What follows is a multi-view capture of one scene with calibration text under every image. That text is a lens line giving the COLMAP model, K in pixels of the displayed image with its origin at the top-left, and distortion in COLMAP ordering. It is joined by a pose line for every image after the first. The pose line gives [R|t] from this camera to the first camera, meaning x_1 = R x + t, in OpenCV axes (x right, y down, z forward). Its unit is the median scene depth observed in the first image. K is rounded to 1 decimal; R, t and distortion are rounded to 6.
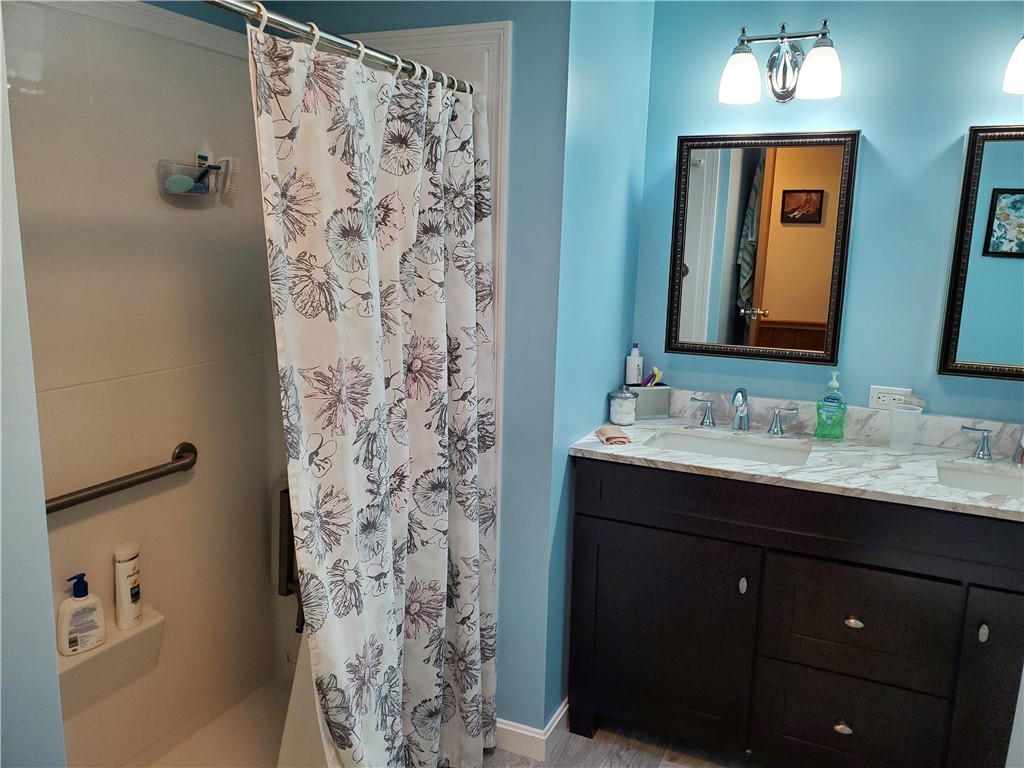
lens RADIAL K [[796.7, 0, 512.0], [0, 796.7, 384.0], [0, 0, 1]] dist [0.044312, -0.051540]
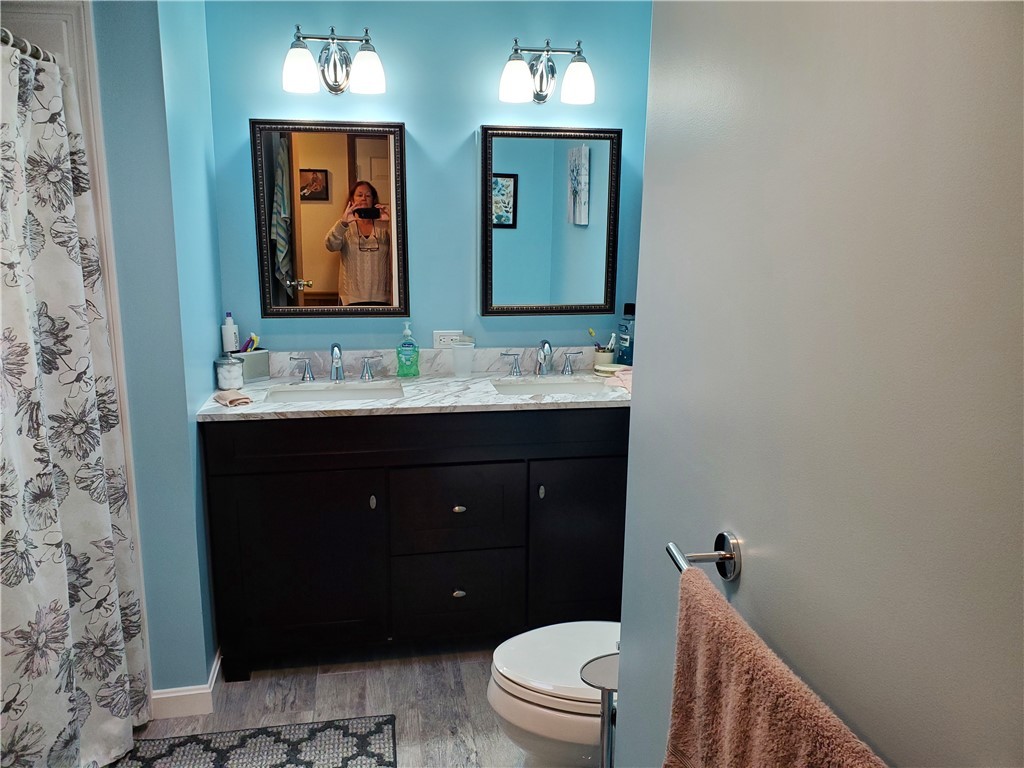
lens RADIAL K [[810.0, 0, 512.0], [0, 810.0, 384.0], [0, 0, 1]] dist [0.065135, -0.147340]
pose [[0.810509, -0.128106, 0.571546, -0.196336], [0.115297, 0.991592, 0.058752, 0.025499], [-0.574267, 0.018278, 0.818464, -0.108570]]
